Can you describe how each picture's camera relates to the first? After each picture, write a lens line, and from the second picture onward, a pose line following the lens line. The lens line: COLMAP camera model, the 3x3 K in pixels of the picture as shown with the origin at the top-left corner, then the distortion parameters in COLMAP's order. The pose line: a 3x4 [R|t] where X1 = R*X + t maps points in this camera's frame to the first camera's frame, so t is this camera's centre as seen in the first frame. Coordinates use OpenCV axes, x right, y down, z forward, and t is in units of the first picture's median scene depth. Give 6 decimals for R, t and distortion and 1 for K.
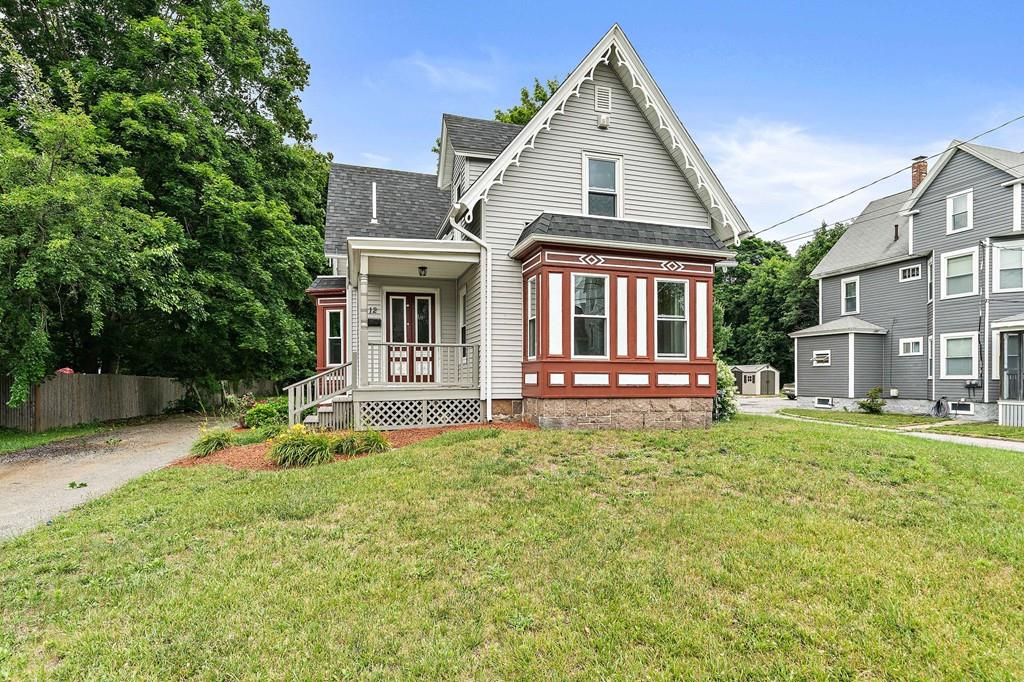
lens RADIAL K [[551.8, 0, 512.2], [0, 551.8, 375.1], [0, 0, 1]] dist [0.001361, -0.001434]
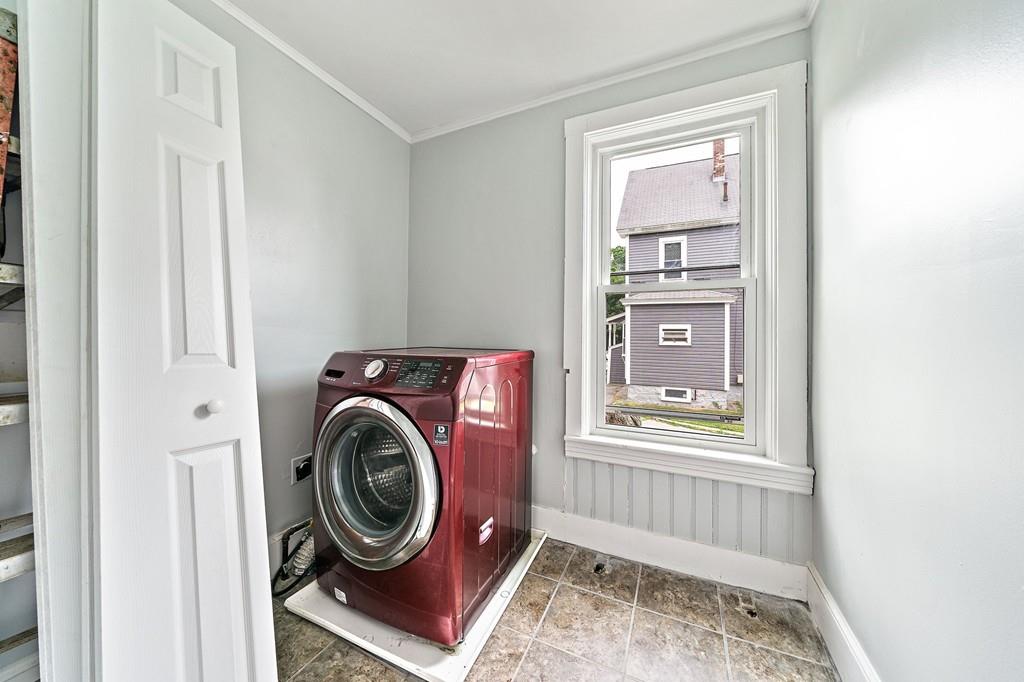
lens RADIAL K [[356.6, 0, 512.0], [0, 356.6, 341.0], [0, 0, 1]] dist [0.001855, 0.000033]
pose [[0.665745, 0.005609, 0.746158, 0.139402], [-0.019456, 0.999762, 0.009844, -0.055549], [-0.745925, -0.021071, 0.665696, 2.031296]]
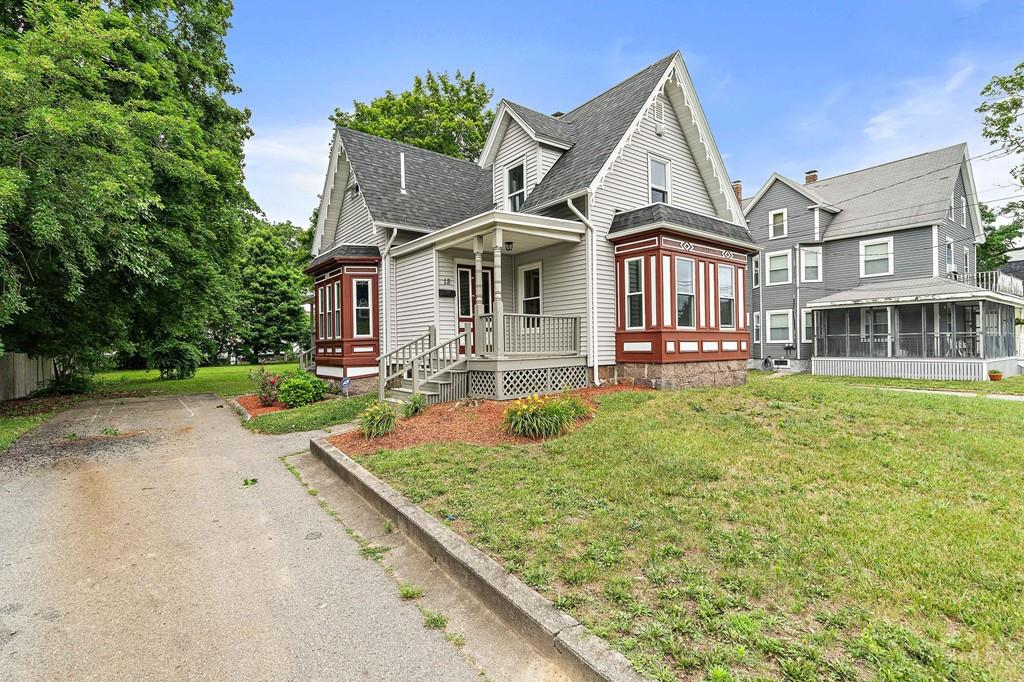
lens RADIAL K [[498.9, 0, 512.0], [0, 498.9, 341.0], [0, 0, 1]] dist [0.002137, 0.000087]
pose [[0.932177, -0.010085, 0.361863, -0.550950], [0.011813, 0.999927, -0.002565, -0.005370], [-0.361810, 0.006666, 0.932228, 0.120894]]
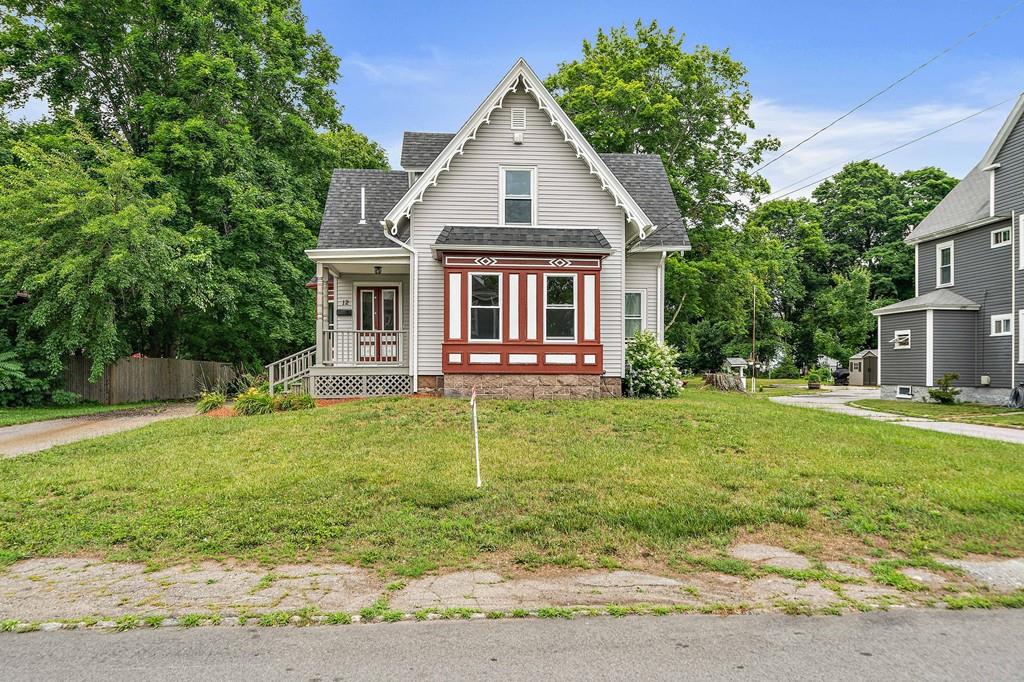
lens RADIAL K [[703.8, 0, 496.3], [0, 703.8, 360.8], [0, 0, 1]] dist [0.005951, 0.001871]
pose [[0.973660, -0.000324, -0.228004, 0.480915], [-0.000871, 0.999986, -0.005142, 0.019051], [0.228002, 0.005205, 0.973647, -0.477870]]
